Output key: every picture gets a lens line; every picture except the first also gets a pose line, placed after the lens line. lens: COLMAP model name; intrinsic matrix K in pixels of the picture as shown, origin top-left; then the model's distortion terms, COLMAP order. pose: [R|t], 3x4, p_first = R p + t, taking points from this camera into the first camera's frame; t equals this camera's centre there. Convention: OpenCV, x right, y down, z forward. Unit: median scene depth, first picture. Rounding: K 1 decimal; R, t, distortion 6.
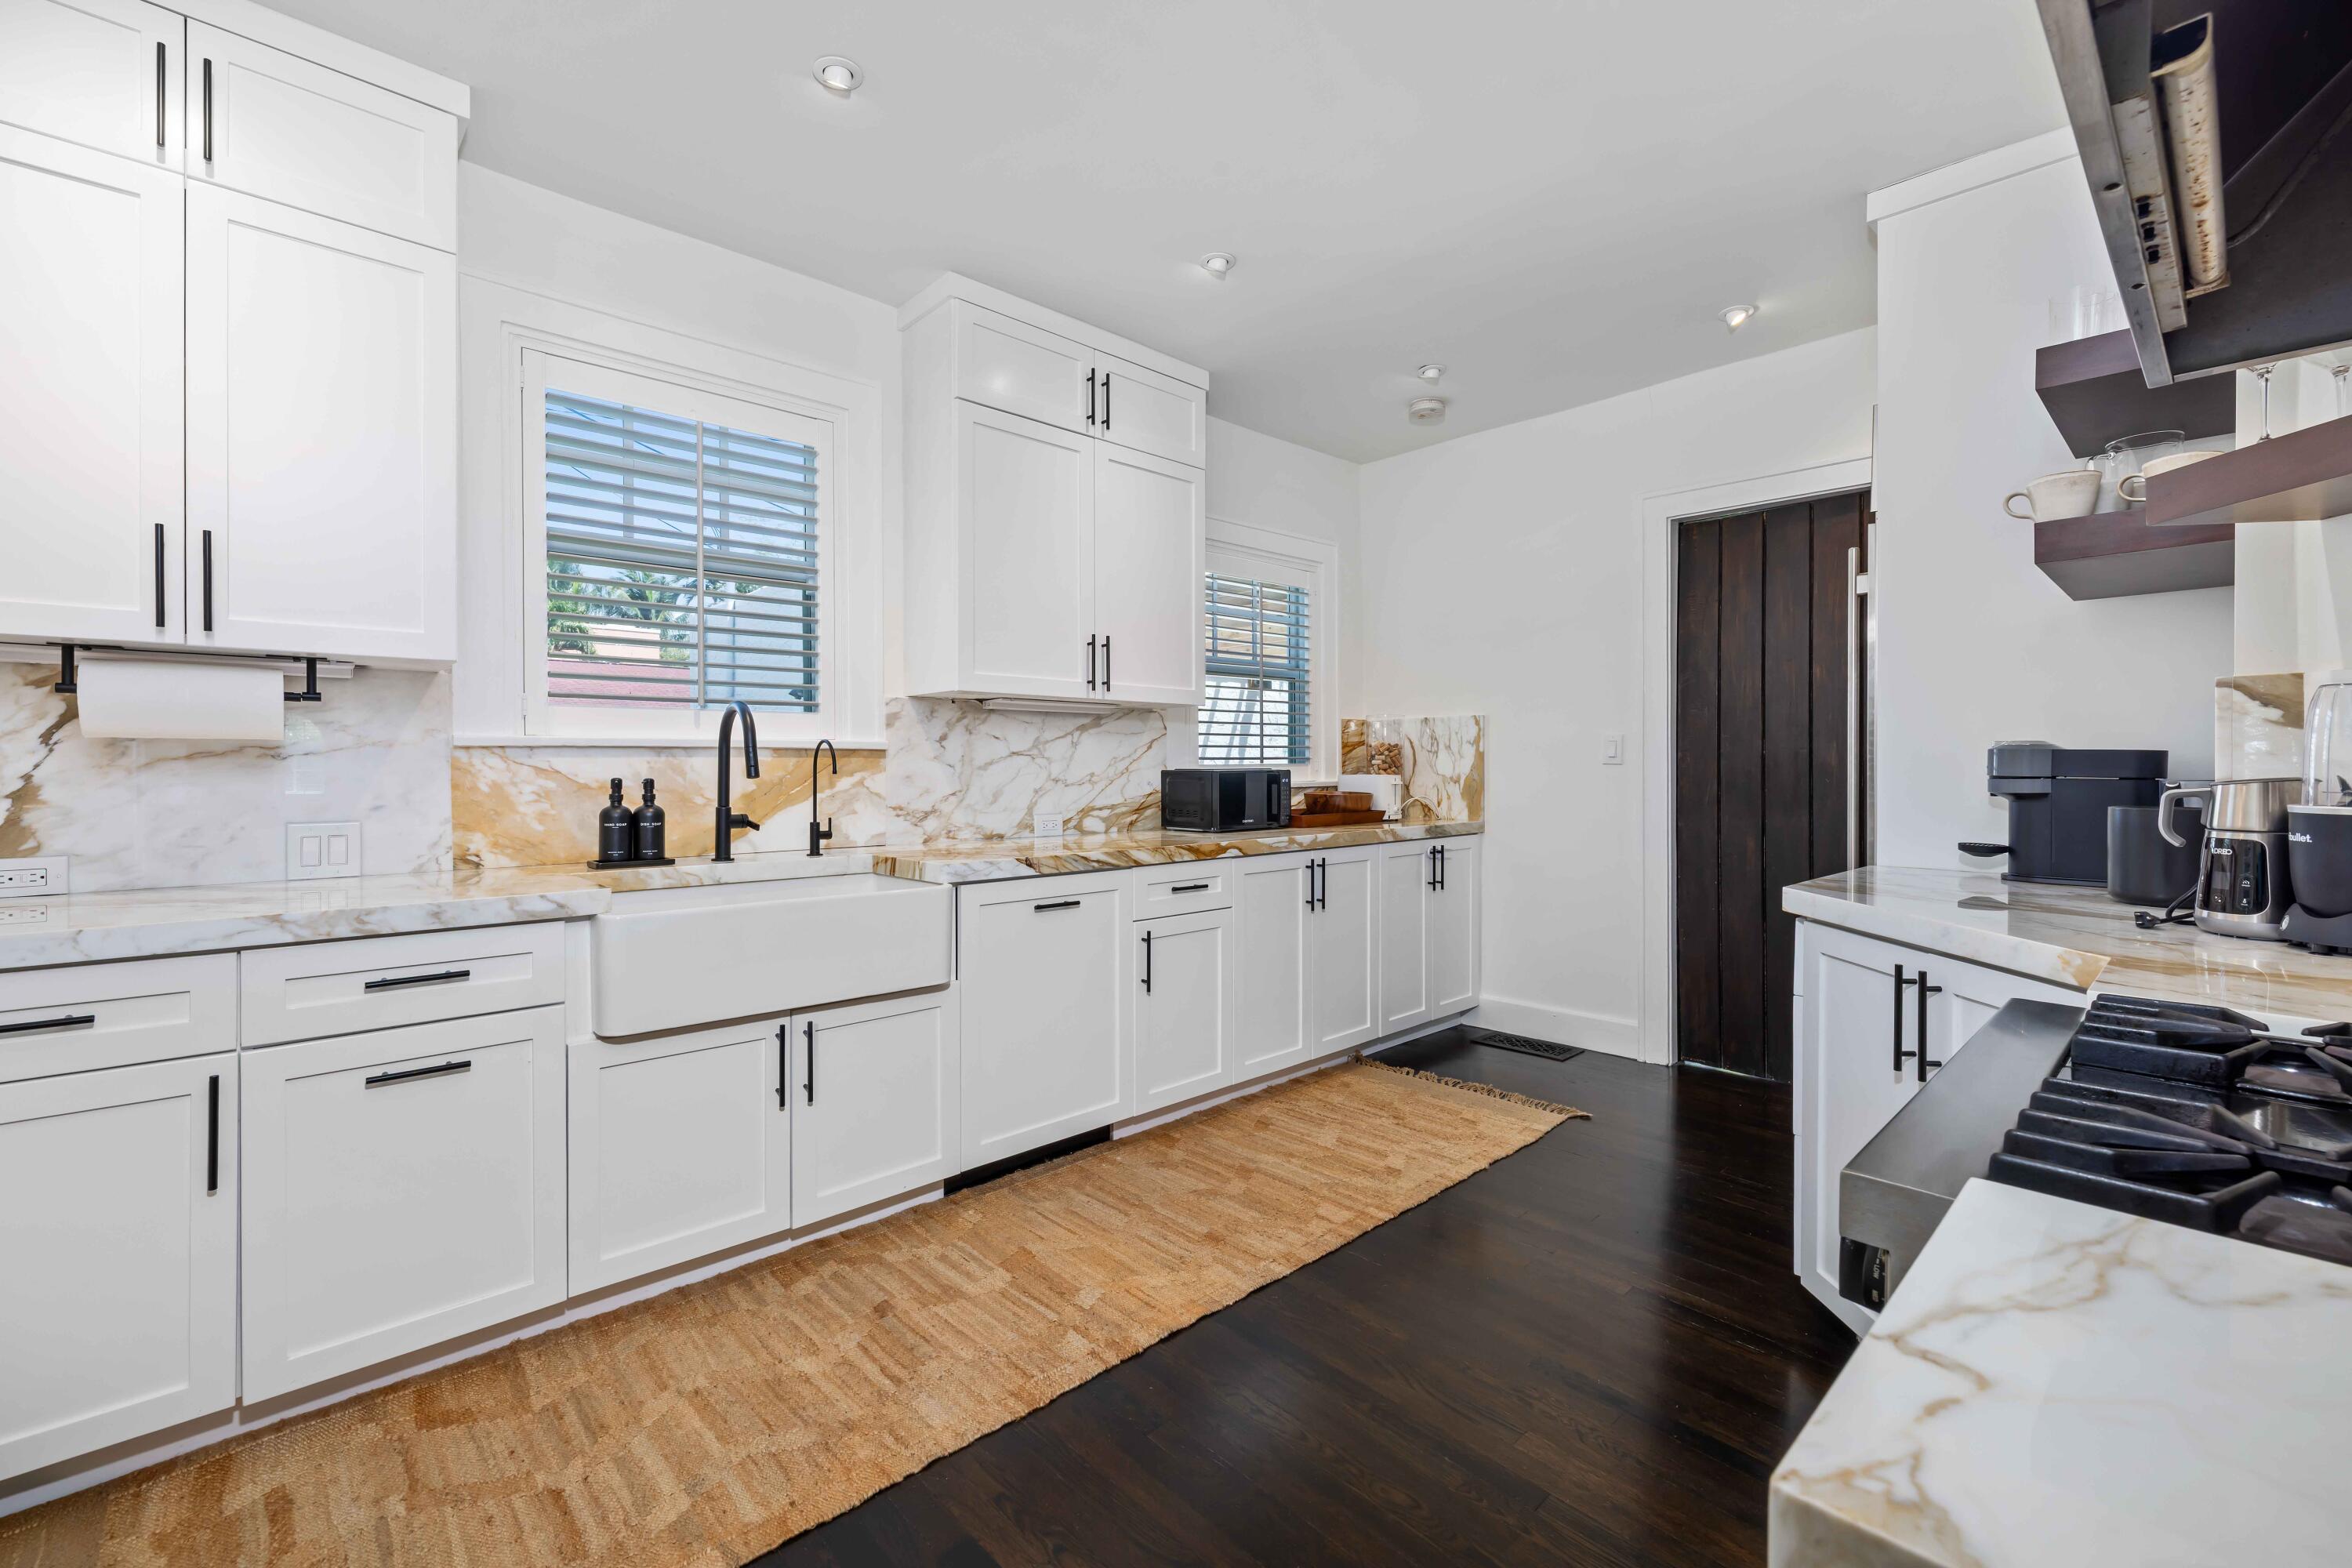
lens RADIAL K [[997.0, 0, 1175.0], [0, 997.0, 774.0], [0, 0, 1]] dist [0.003862, 0.000149]
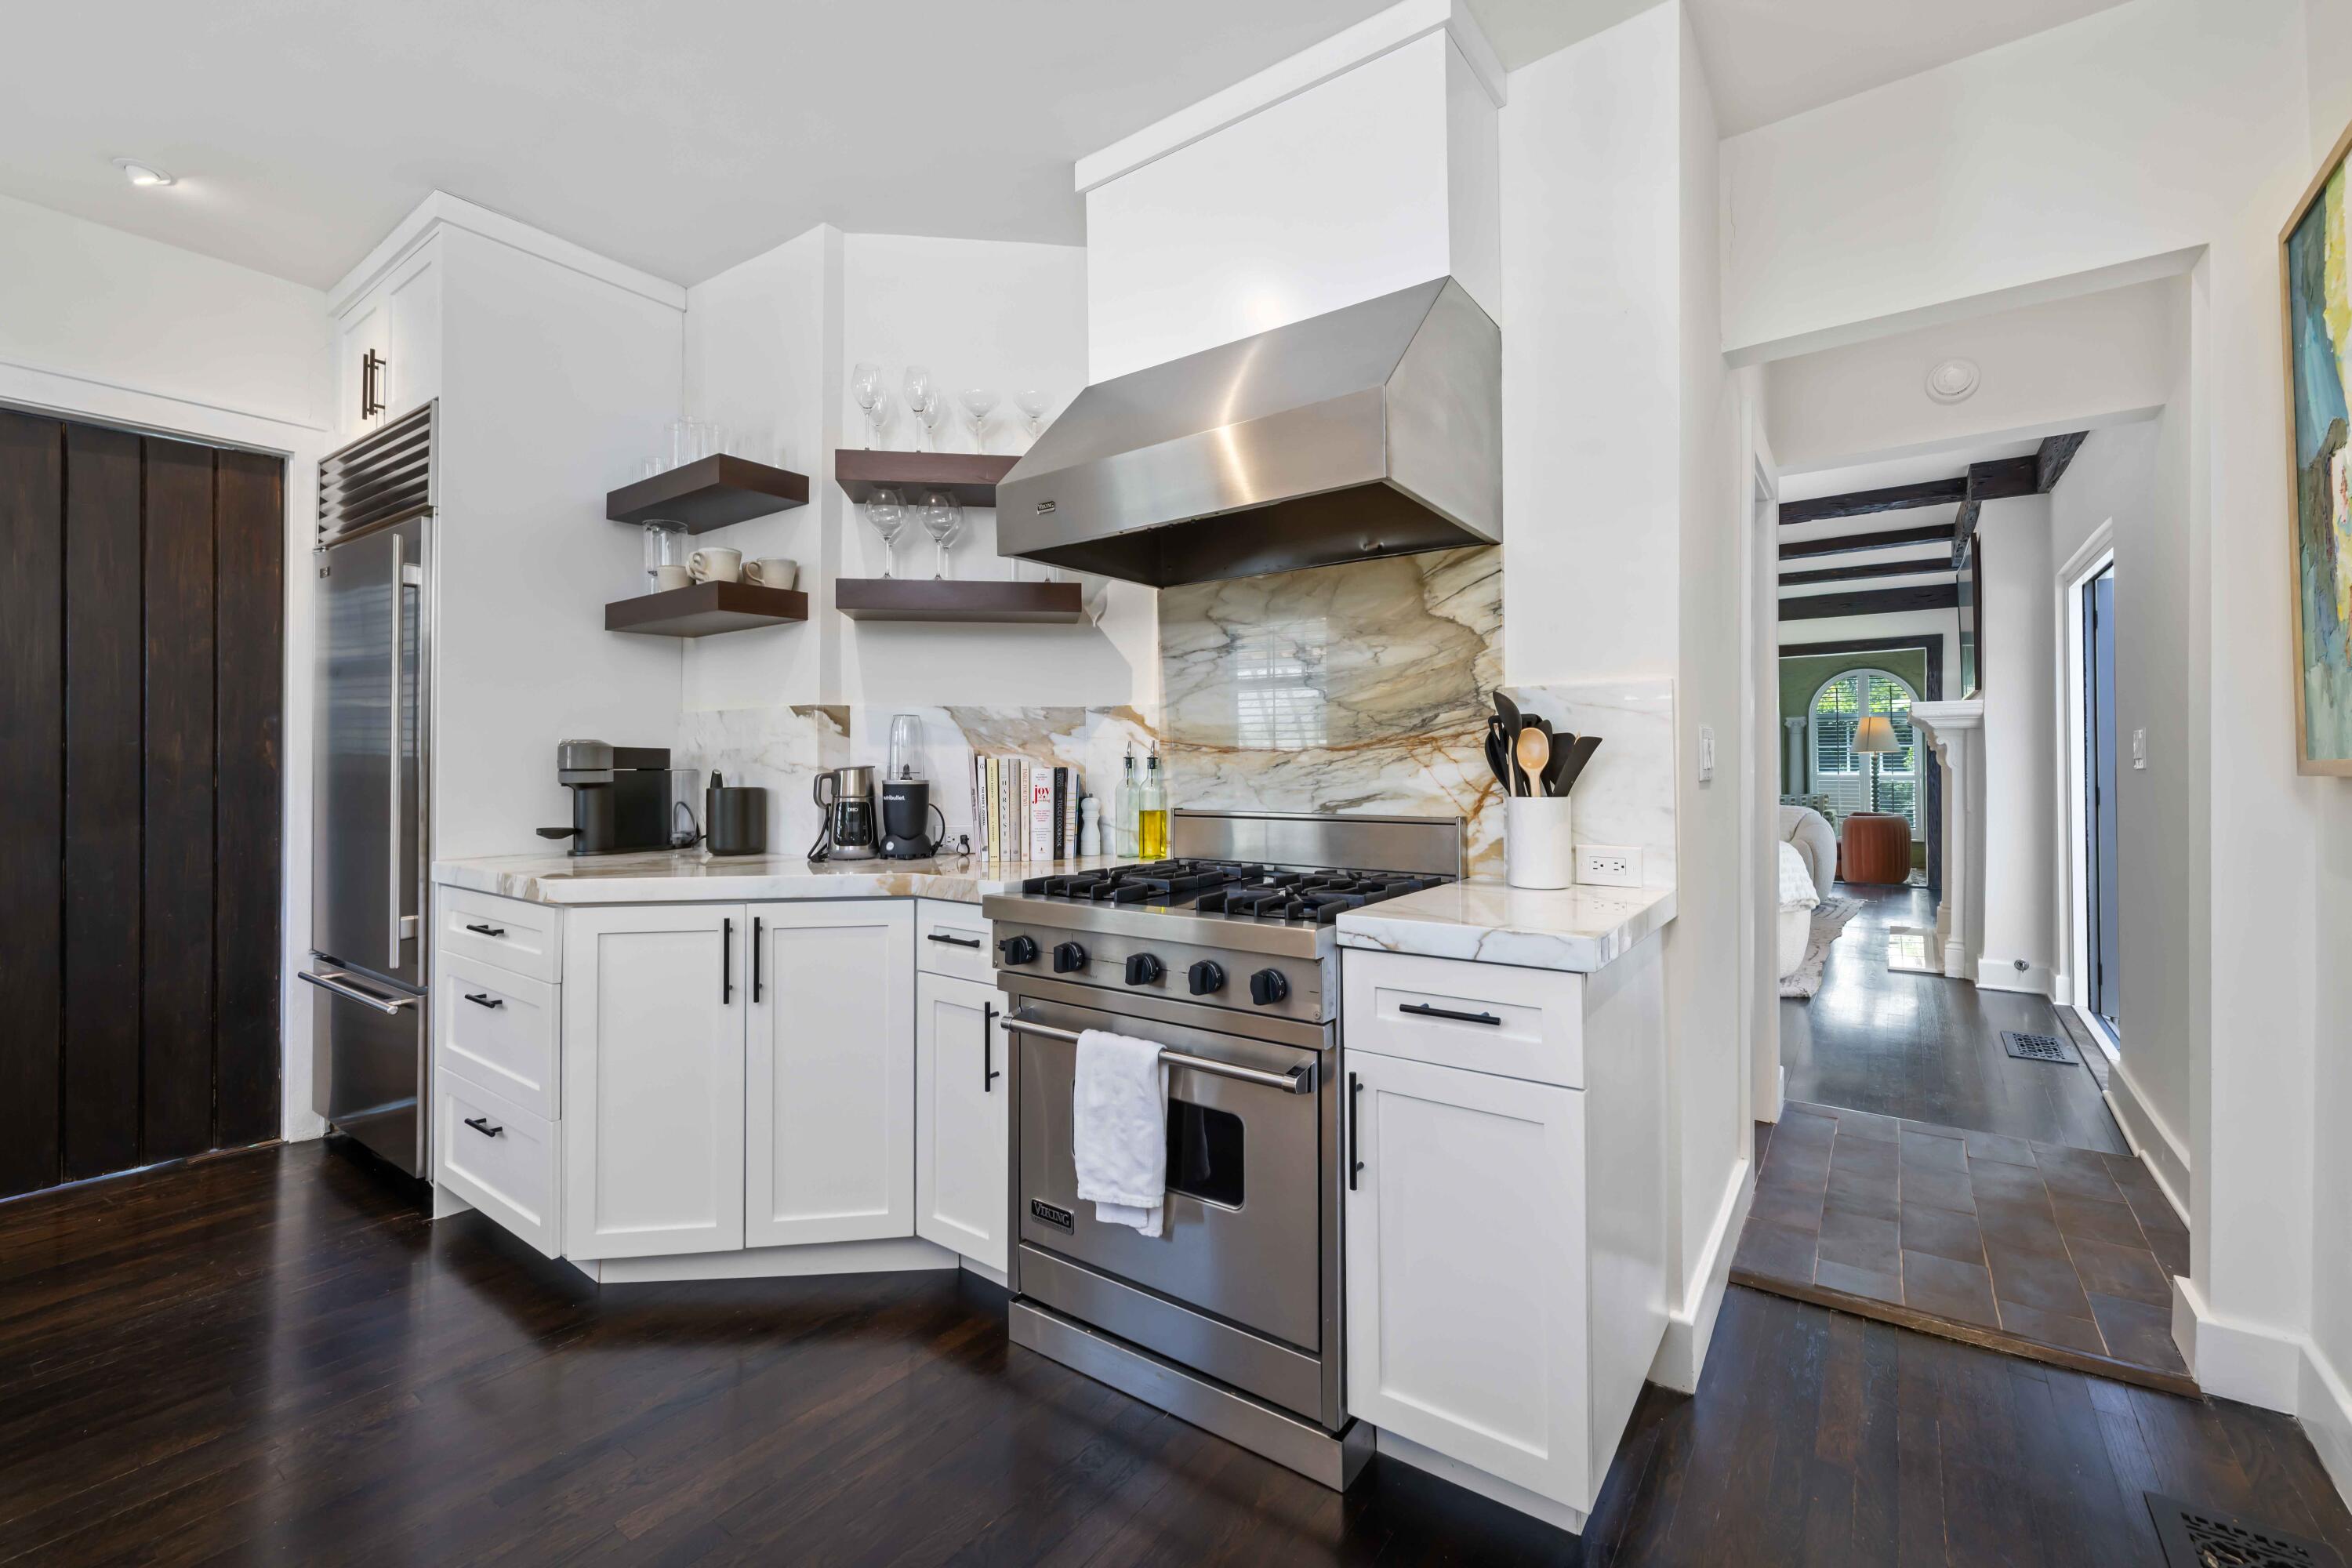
lens RADIAL K [[997.0, 0, 1154.5], [0, 997.0, 741.6], [0, 0, 1]] dist [0.003862, 0.000149]
pose [[-0.175337, 0.009730, 0.984460, -0.456599], [0.014102, 0.999873, -0.007371, -0.011636], [-0.984407, 0.012590, -0.175452, 0.526742]]
